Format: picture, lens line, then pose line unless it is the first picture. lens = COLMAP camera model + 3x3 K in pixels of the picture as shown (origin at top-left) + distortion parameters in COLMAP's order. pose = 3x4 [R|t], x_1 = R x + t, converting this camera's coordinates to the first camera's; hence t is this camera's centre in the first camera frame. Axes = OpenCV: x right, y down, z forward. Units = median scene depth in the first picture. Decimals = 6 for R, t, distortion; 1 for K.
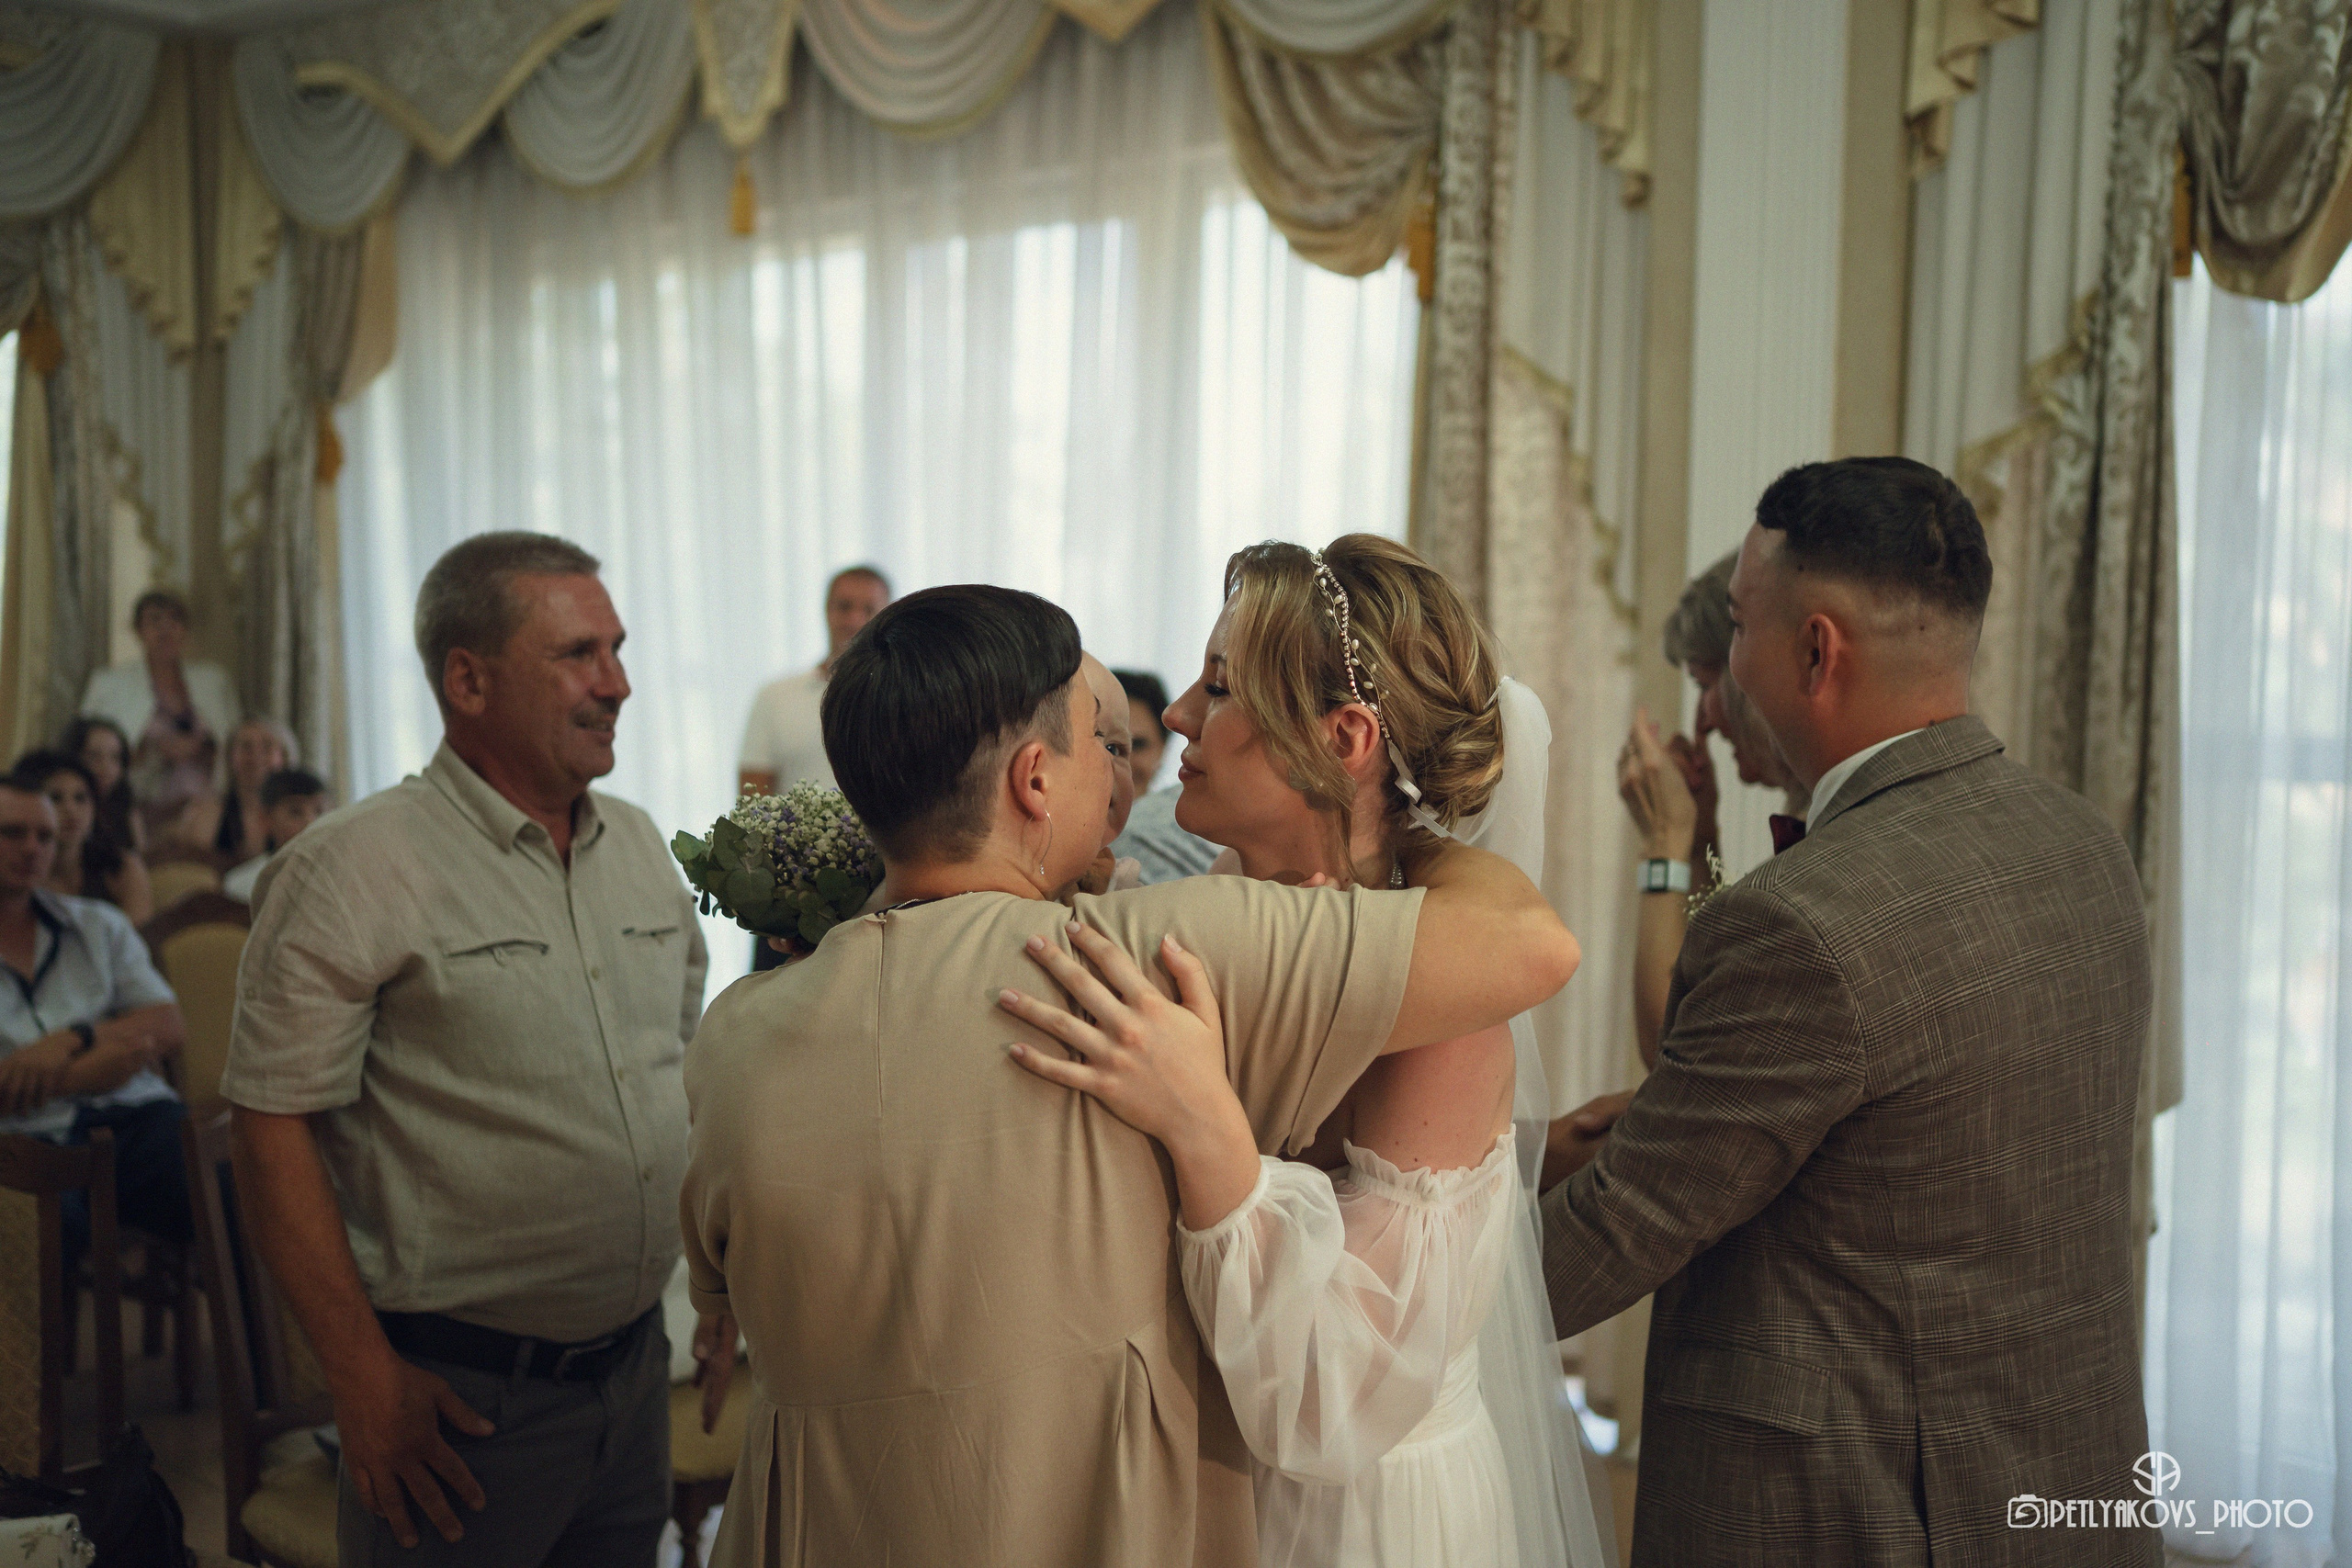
lens RADIAL K [[2271.0, 0, 1202.4], [0, 2271.0, 796.1], [0, 0, 1]] dist [0.020932, 0.000000]
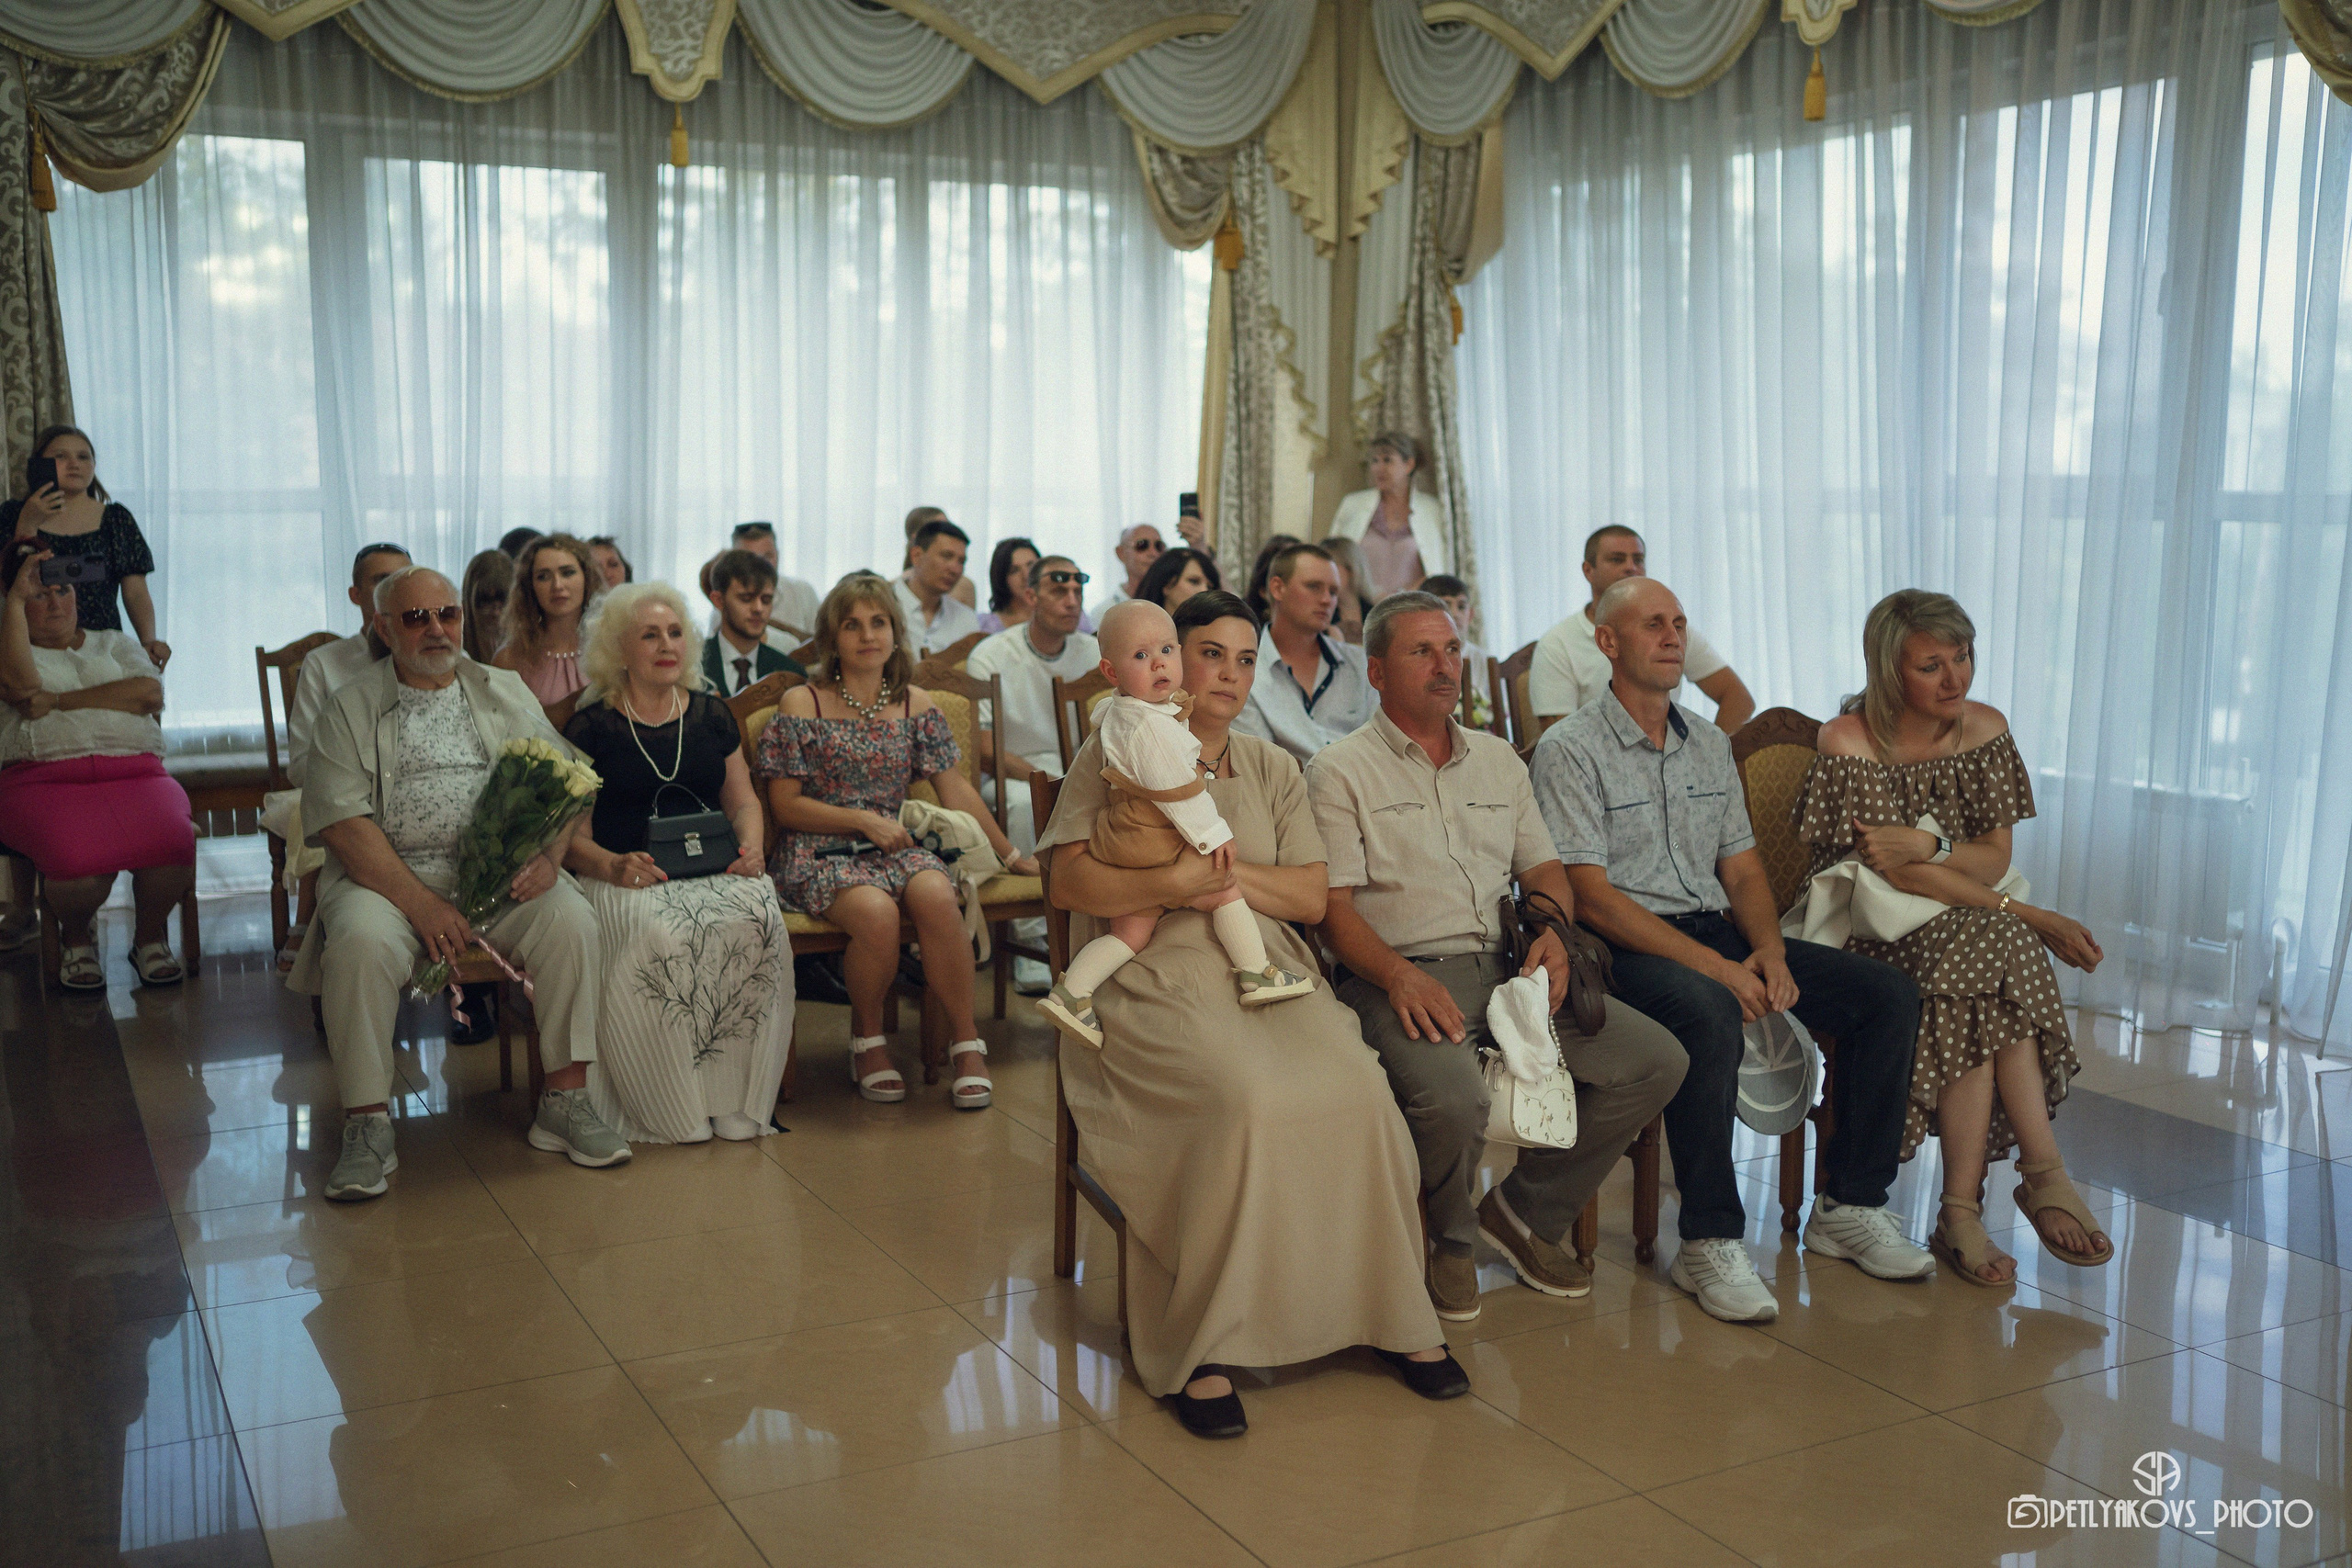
lens RADIAL K [[2271.0, 0, 1223.2], [0, 2271.0, 741.2], [0, 0, 1]] dist [0.020932, 0.000000]
pose [[0.925087, 0.031791, -0.378423, -0.031329], [-0.020389, 0.999210, 0.034100, 0.053476], [0.379208, -0.023830, 0.925005, -0.275174]]
